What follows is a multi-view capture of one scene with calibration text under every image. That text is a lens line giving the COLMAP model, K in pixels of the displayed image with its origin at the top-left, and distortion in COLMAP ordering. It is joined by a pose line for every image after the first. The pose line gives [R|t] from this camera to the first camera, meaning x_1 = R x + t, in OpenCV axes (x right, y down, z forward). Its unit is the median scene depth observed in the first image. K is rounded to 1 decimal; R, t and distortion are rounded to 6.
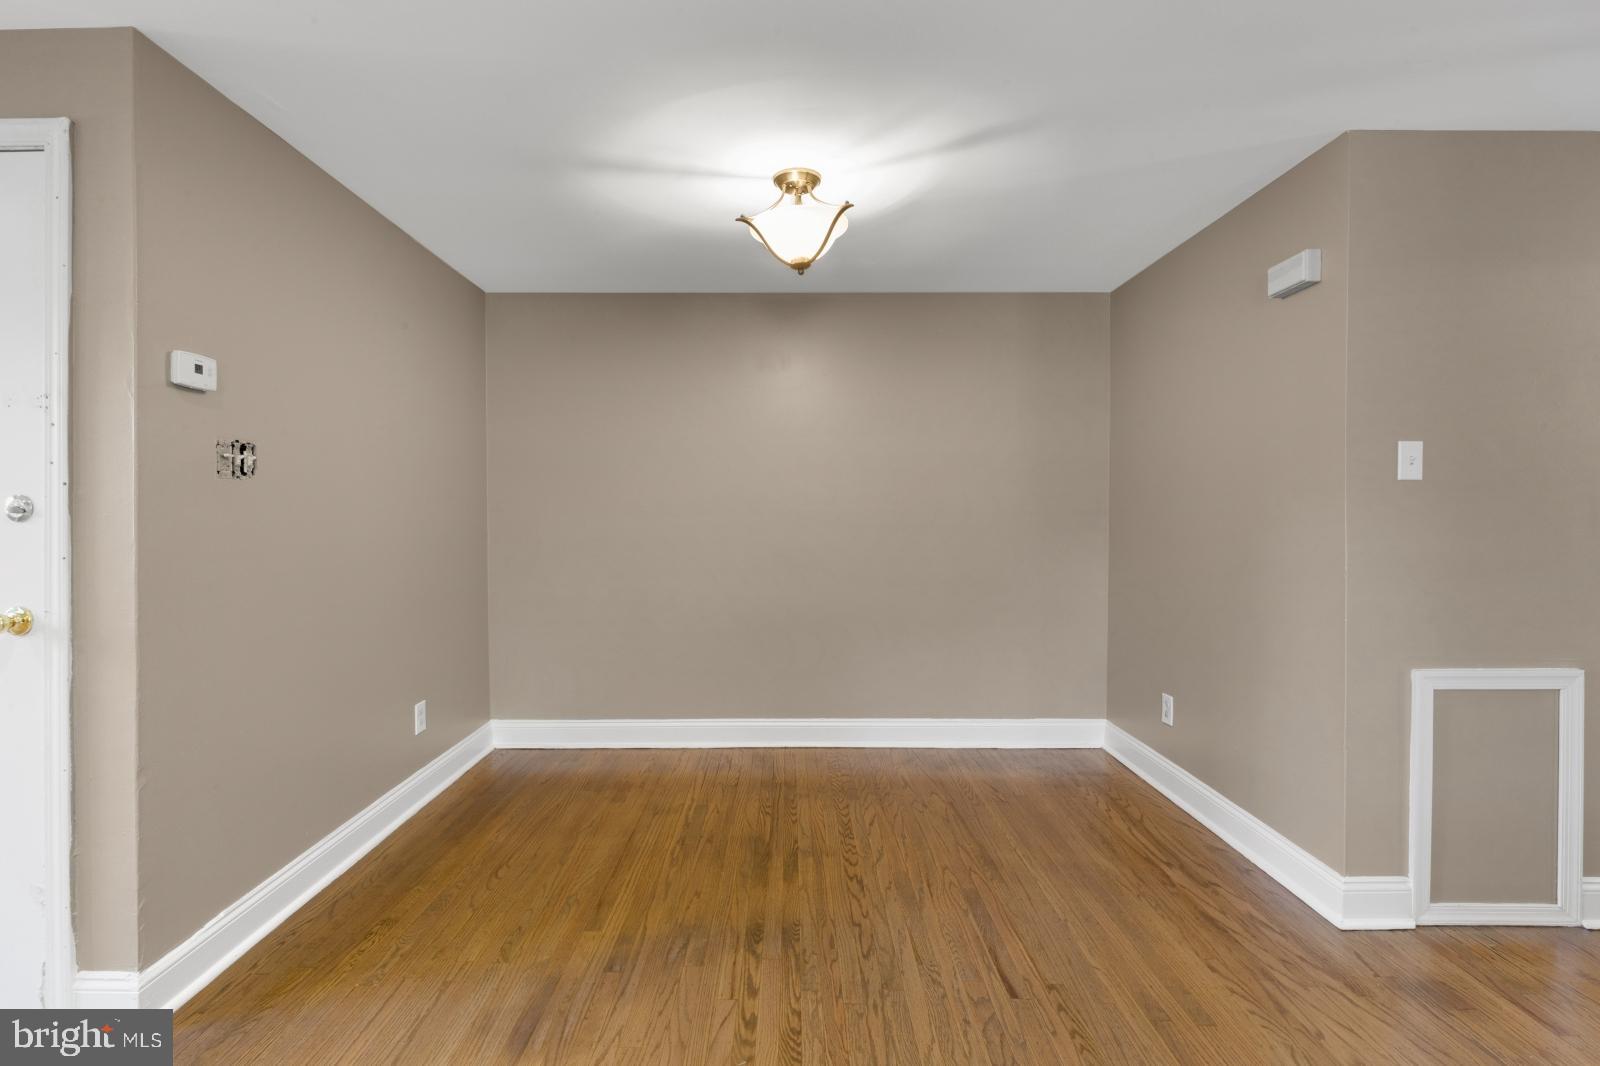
lens RADIAL K [[739.1, 0, 809.8], [0, 739.1, 519.6], [0, 0, 1]] dist [-0.001268, -0.000642]
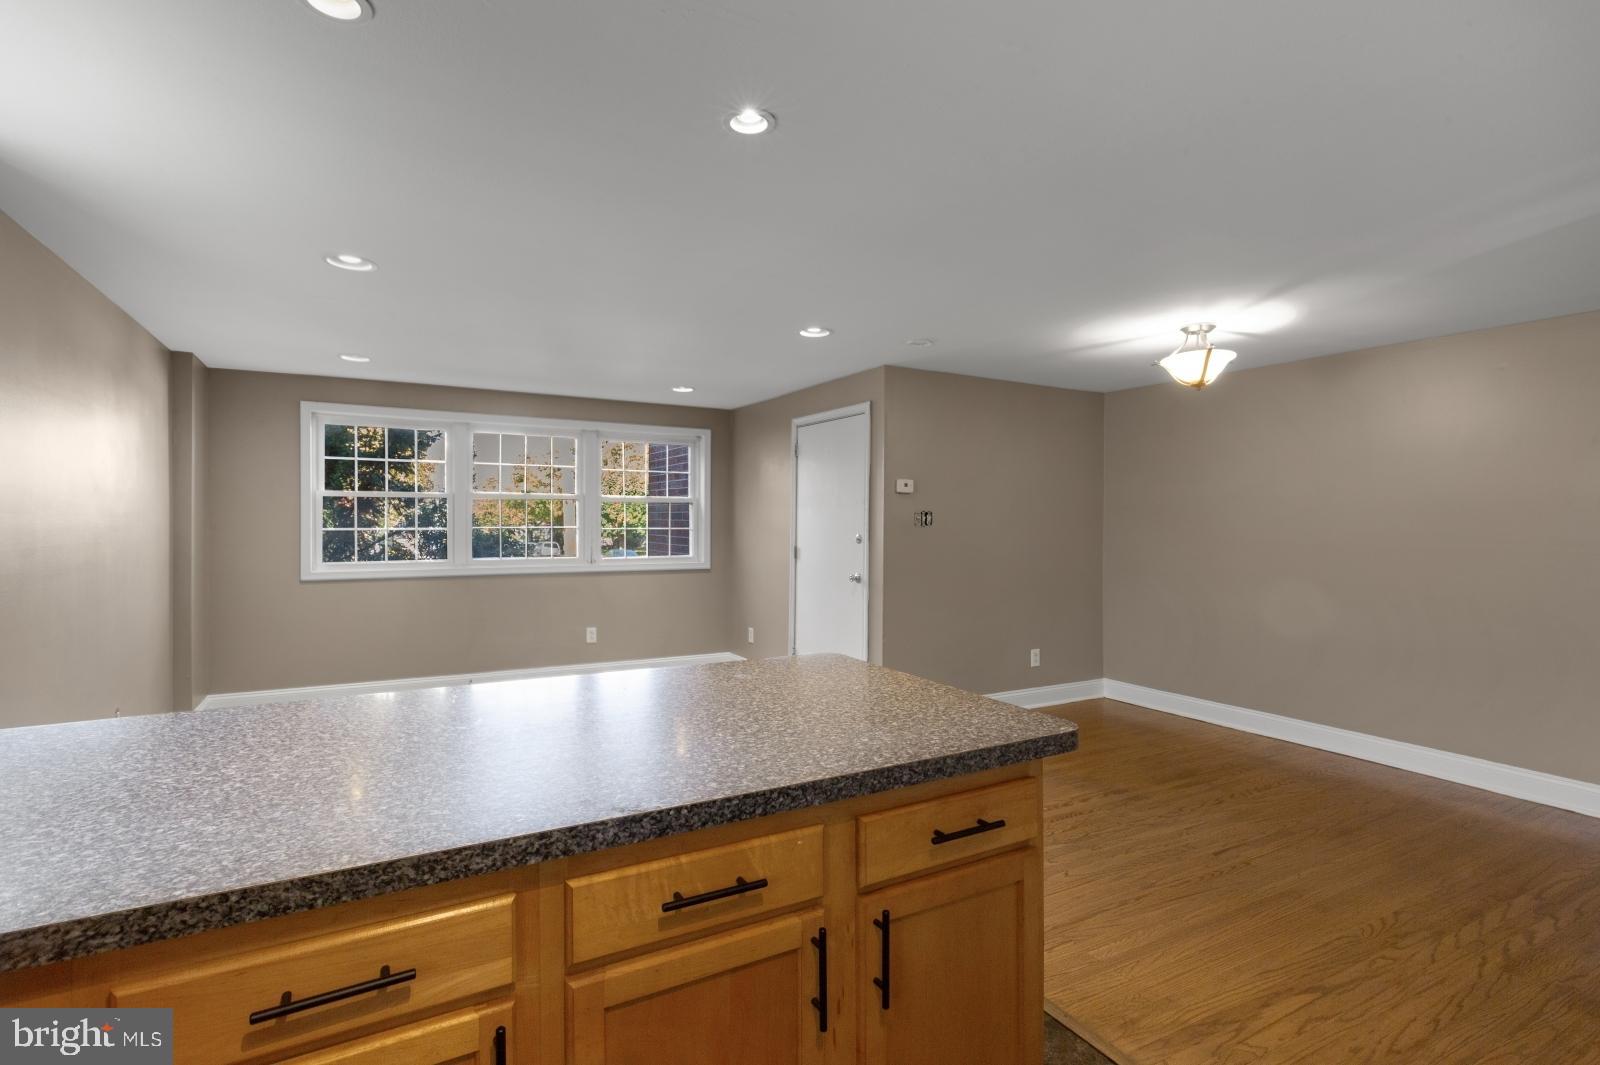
lens RADIAL K [[807.2, 0, 800.0], [0, 807.2, 532.5], [0, 0, 1]] dist [0.000932, 0.000082]
pose [[0.490651, 0.017294, -0.871184, 1.141139], [-0.012157, 0.999842, 0.013002, -0.057575], [0.871271, 0.004212, 0.490784, -0.550426]]
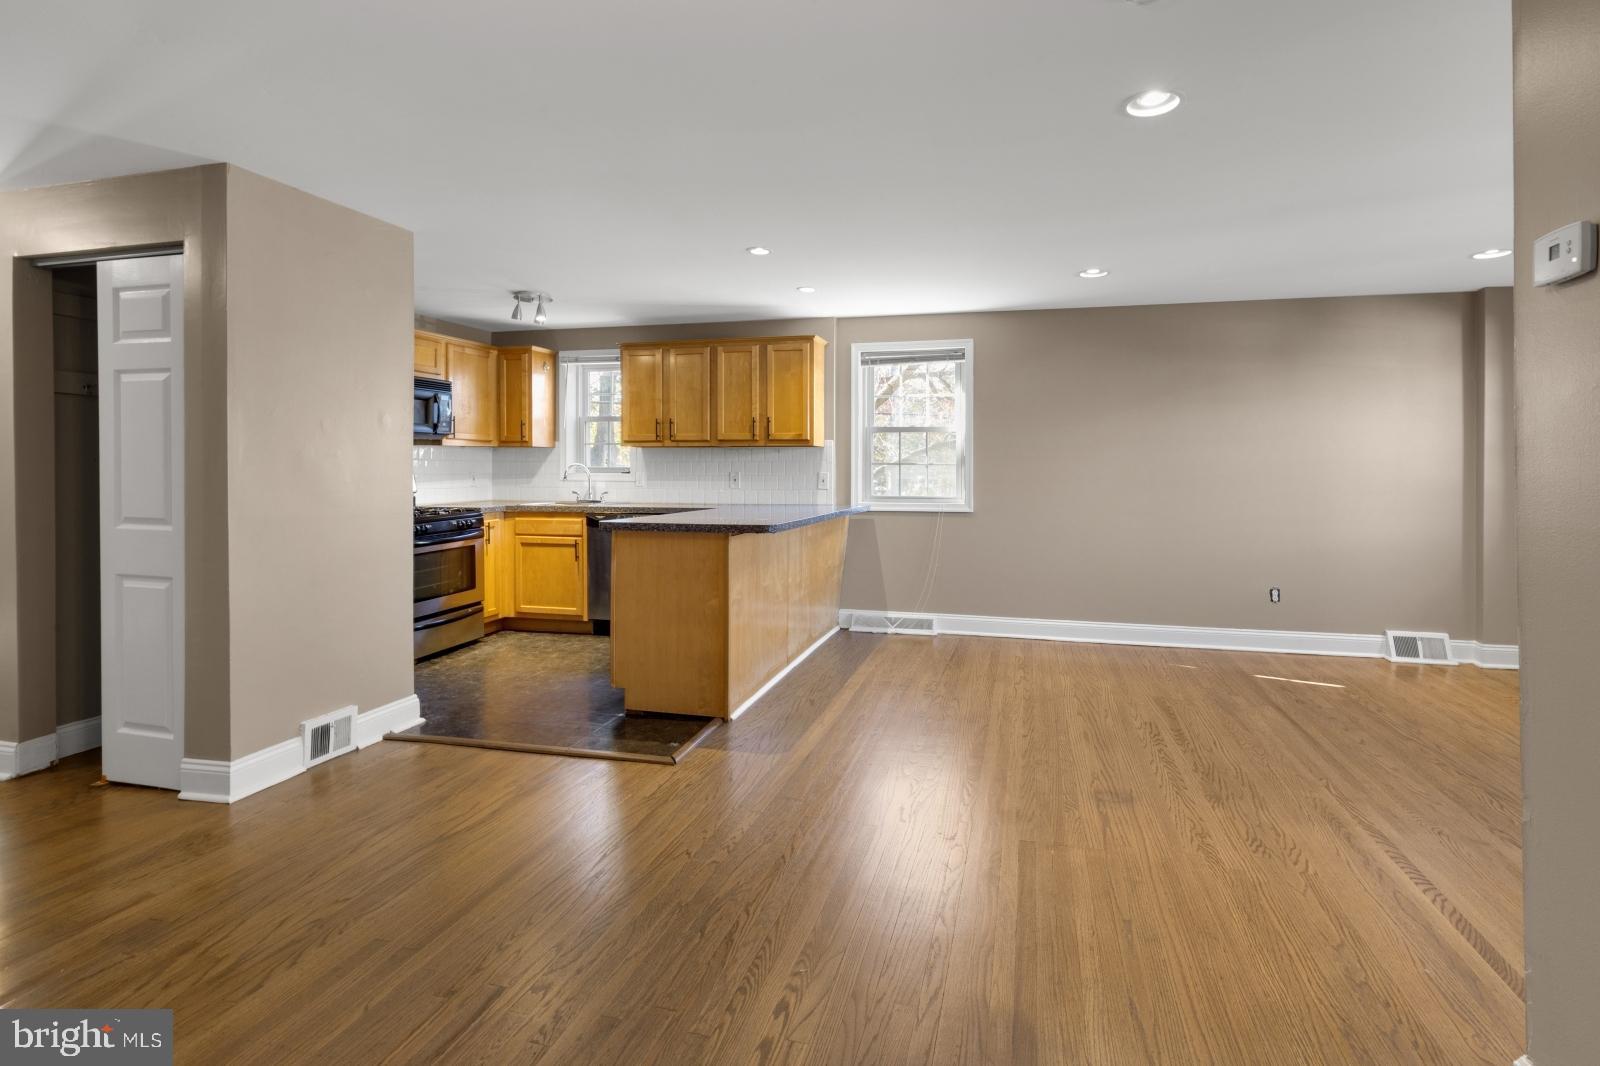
lens RADIAL K [[776.1, 0, 806.2], [0, 776.1, 471.2], [0, 0, 1]] dist [0.001646, 0.000648]
pose [[-0.949993, -0.002826, 0.312257, -0.328649], [0.001811, 0.999892, 0.014557, -0.016145], [-0.312265, 0.014395, -0.949886, 1.512301]]
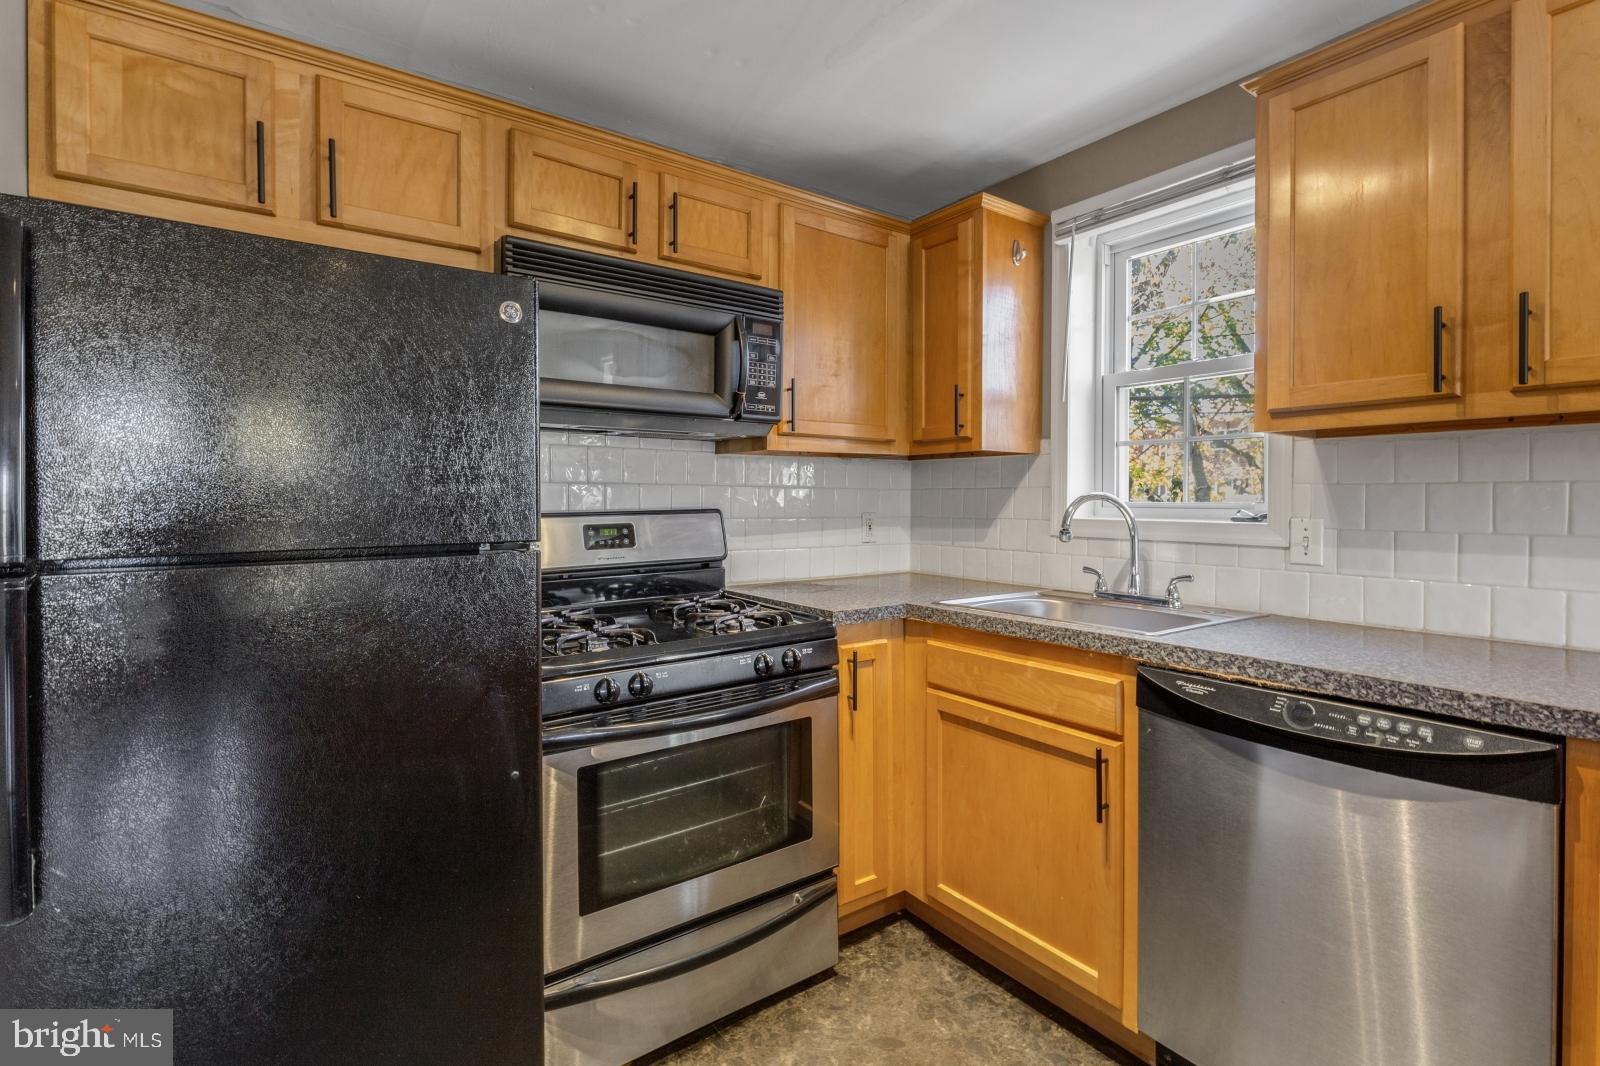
lens RADIAL K [[739.1, 0, 809.8], [0, 739.1, 519.6], [0, 0, 1]] dist [-0.001268, -0.000642]
pose [[-0.585067, -0.019570, 0.810749, 0.759354], [0.004388, 0.999618, 0.027295, 0.002210], [-0.810973, 0.019527, -0.584757, -0.008008]]
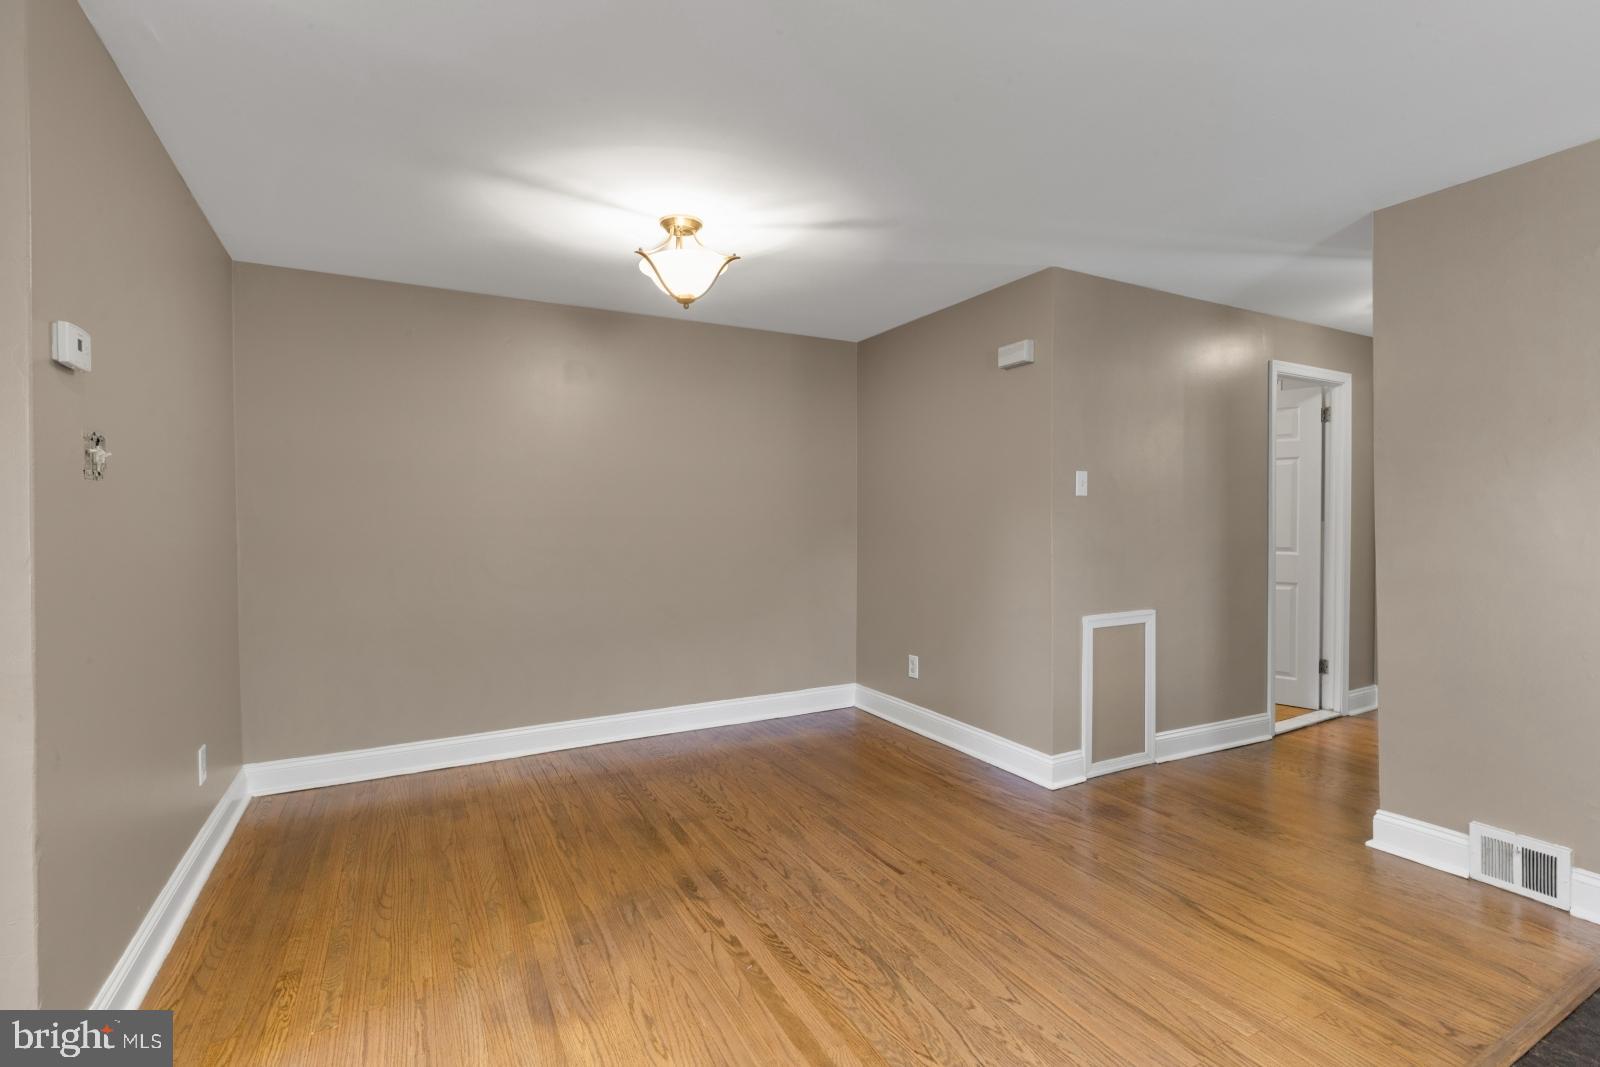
lens RADIAL K [[713.7, 0, 831.9], [0, 713.7, 530.9], [0, 0, 1]] dist [0.000871, 0.000859]
pose [[0.877426, -0.013054, 0.479535, -0.384908], [0.010247, 0.999912, 0.008471, 0.002483], [-0.479603, -0.002519, 0.877482, -0.076076]]
